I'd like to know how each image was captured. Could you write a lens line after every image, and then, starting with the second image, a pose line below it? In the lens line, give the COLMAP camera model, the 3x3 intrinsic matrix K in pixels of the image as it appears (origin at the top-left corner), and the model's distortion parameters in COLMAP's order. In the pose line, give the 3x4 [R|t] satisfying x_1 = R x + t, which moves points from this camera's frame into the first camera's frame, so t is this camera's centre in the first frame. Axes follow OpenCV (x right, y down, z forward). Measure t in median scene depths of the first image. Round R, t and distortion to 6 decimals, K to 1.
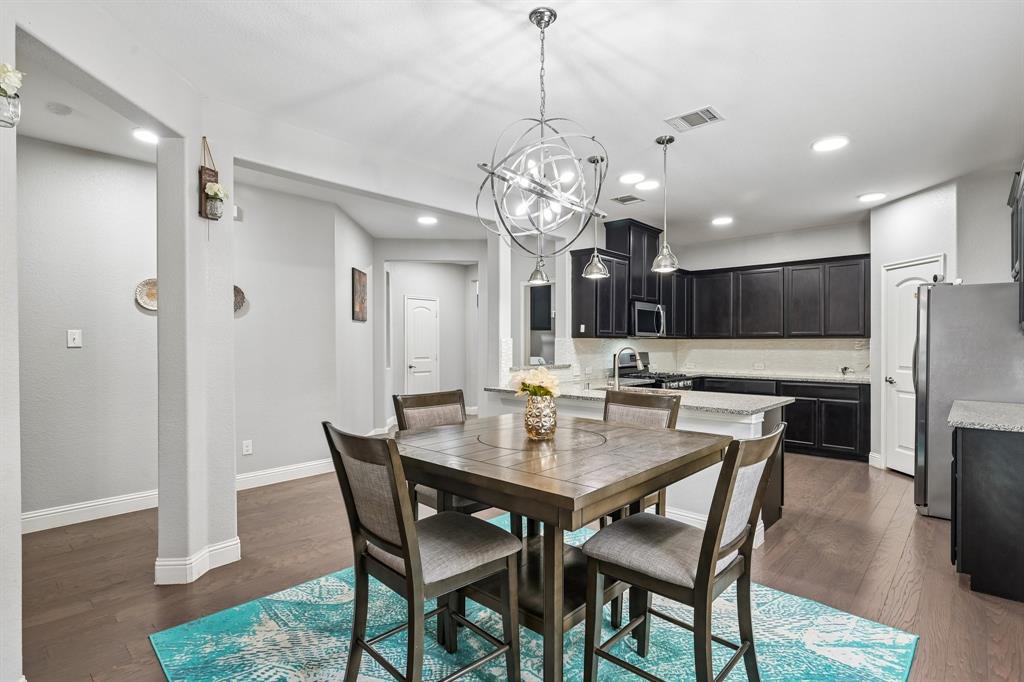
lens RADIAL K [[505.8, 0, 513.7], [0, 505.8, 350.9], [0, 0, 1]] dist [-0.002517, -0.001100]
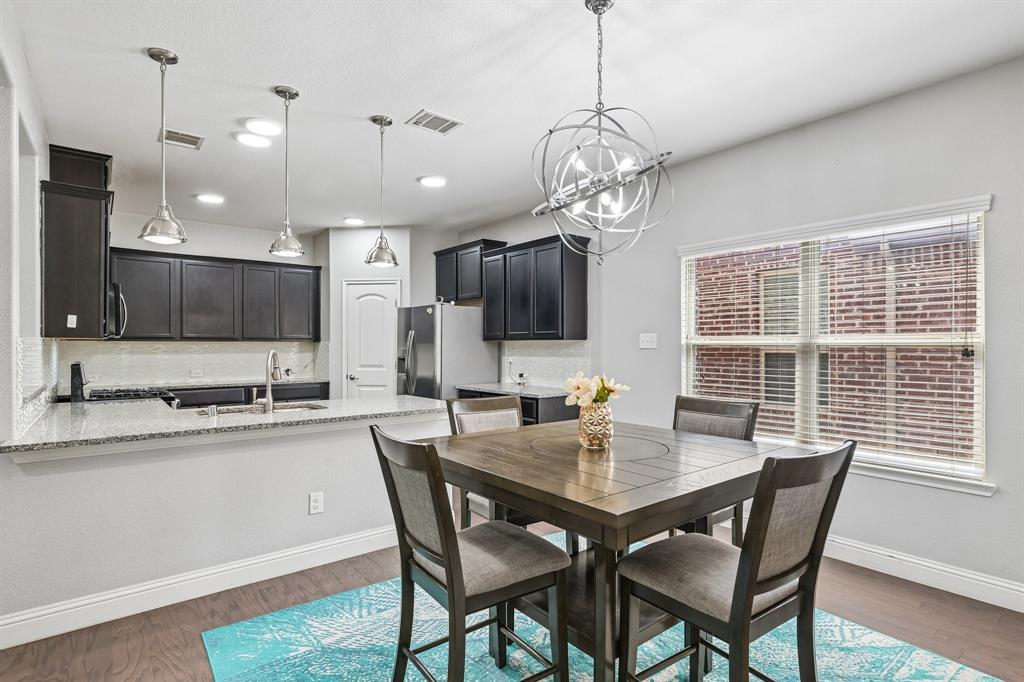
lens RADIAL K [[538.2, 0, 522.2], [0, 538.2, 337.4], [0, 0, 1]] dist [0.000769, -0.002009]
pose [[0.166946, 0.014562, 0.985859, -0.378060], [0.015266, 0.999733, -0.017352, -0.007331], [-0.985848, 0.017947, 0.166679, 0.379399]]
